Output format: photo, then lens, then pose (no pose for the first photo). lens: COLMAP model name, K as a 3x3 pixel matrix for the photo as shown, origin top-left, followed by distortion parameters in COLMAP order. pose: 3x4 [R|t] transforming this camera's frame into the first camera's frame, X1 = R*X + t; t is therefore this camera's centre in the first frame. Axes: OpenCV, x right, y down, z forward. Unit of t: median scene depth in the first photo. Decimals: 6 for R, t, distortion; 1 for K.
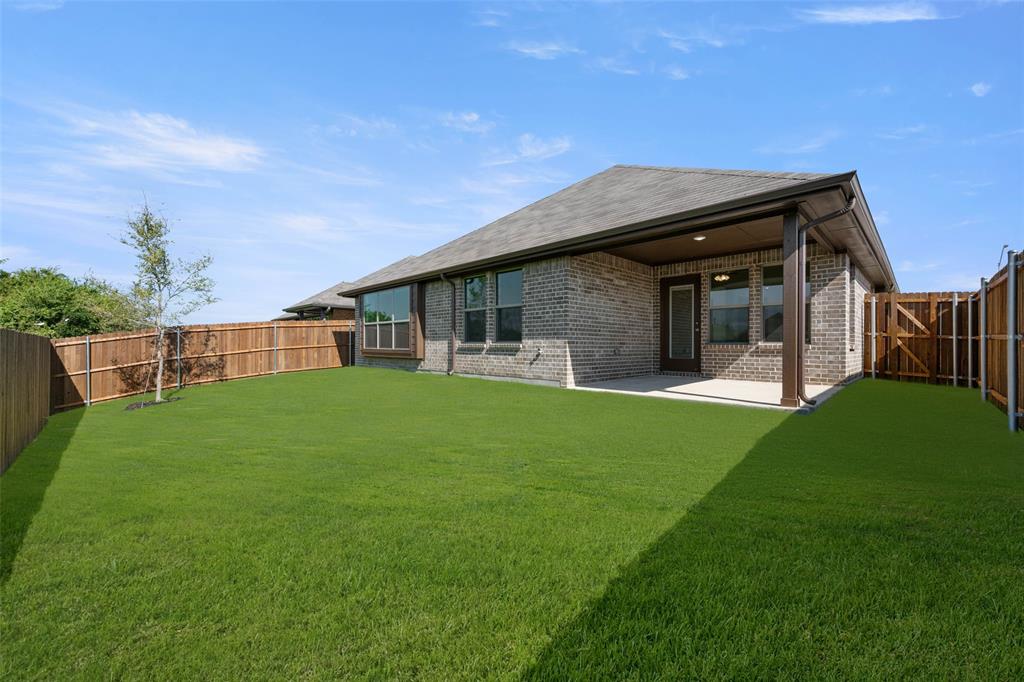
lens RADIAL K [[400.7, 0, 508.4], [0, 400.7, 343.4], [0, 0, 1]] dist [0.002072, 0.000419]
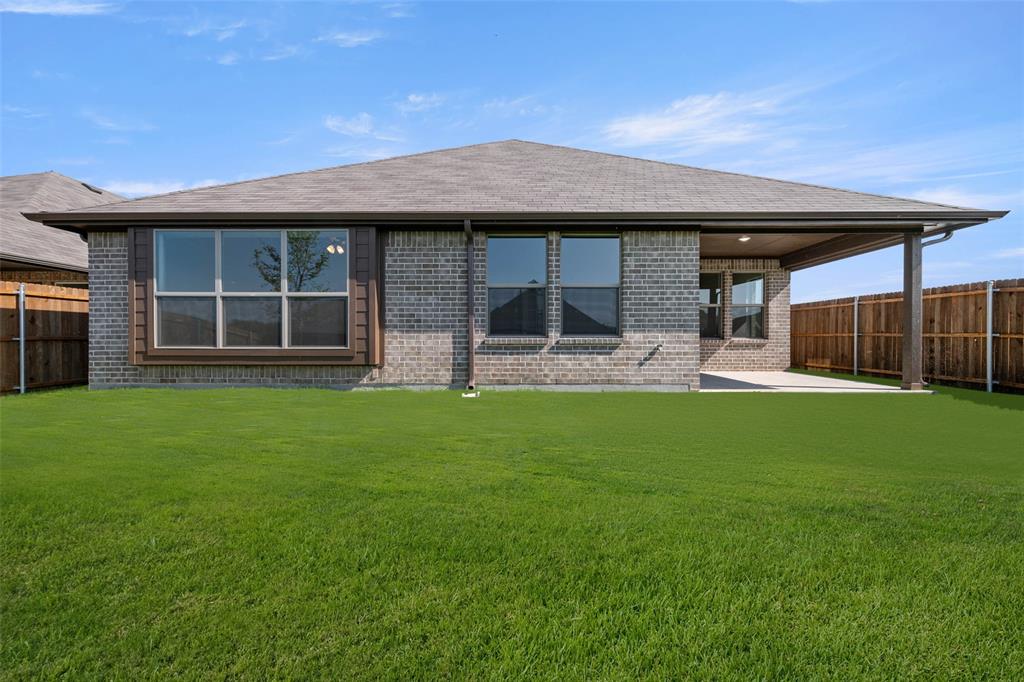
lens RADIAL K [[400.7, 0, 512.6], [0, 400.7, 341.7], [0, 0, 1]] dist [0.002072, 0.000419]
pose [[0.702818, -0.002739, 0.711365, -0.590459], [-0.002982, 0.999972, 0.006797, 0.002691], [-0.711364, -0.006899, 0.702790, 0.577507]]
